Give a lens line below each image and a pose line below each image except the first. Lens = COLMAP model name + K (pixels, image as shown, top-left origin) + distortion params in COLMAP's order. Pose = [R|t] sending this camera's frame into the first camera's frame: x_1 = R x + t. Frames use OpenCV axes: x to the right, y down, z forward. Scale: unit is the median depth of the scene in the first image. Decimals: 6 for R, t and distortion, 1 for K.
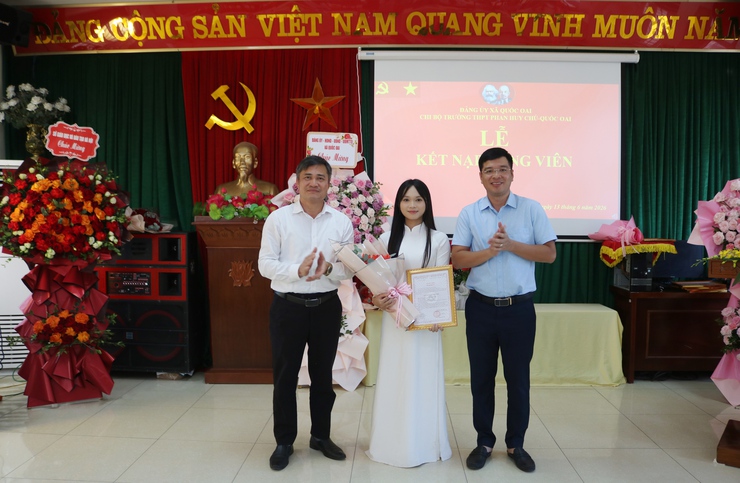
lens RADIAL K [[623.0, 0, 366.5], [0, 623.0, 238.9], [0, 0, 1]] dist [-0.153126, 0.138493]
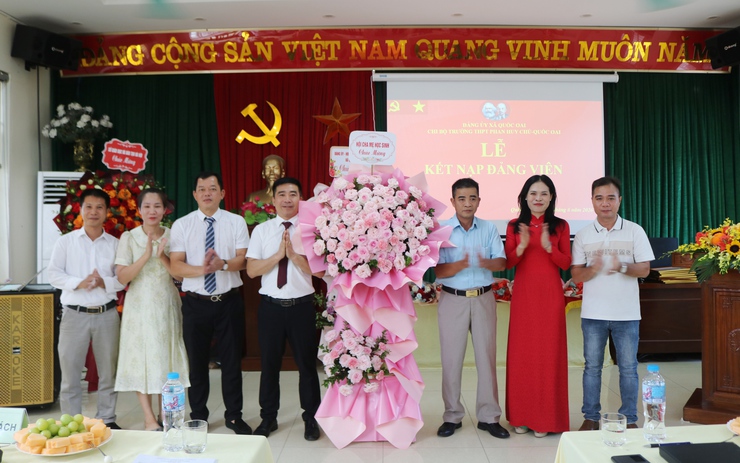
lens RADIAL K [[647.4, 0, 376.8], [0, 647.4, 209.2], [0, 0, 1]] dist [-0.155517, 0.140792]
pose [[0.999474, -0.009498, 0.031004, -0.045005], [0.010985, 0.998780, -0.048142, 0.000158], [-0.030509, 0.048458, 0.998359, -0.169678]]
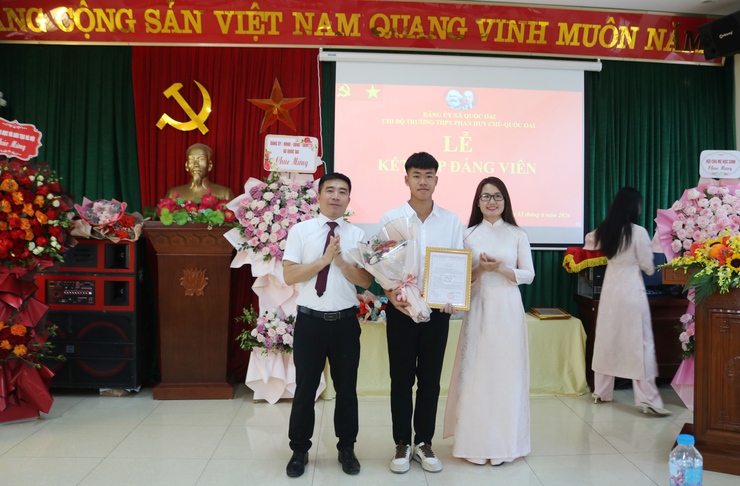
lens RADIAL K [[678.1, 0, 402.0], [0, 678.1, 219.1], [0, 0, 1]] dist [-0.154278, 0.135544]
pose [[0.993273, 0.008186, 0.115509, -0.004289], [-0.003470, 0.999154, -0.040970, 0.000352], [-0.115747, 0.040293, 0.992461, -0.052344]]
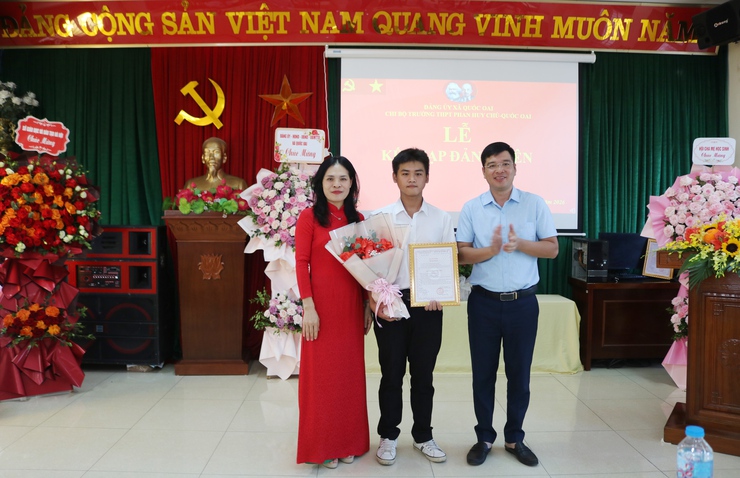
lens RADIAL K [[623.4, 0, 366.0], [0, 623.4, 231.1], [0, 0, 1]] dist [-0.154998, 0.140295]
pose [[0.998618, -0.001636, 0.052523, -0.000154], [0.001694, 0.999998, -0.001058, -0.000847], [-0.052521, 0.001146, 0.998619, -0.027135]]
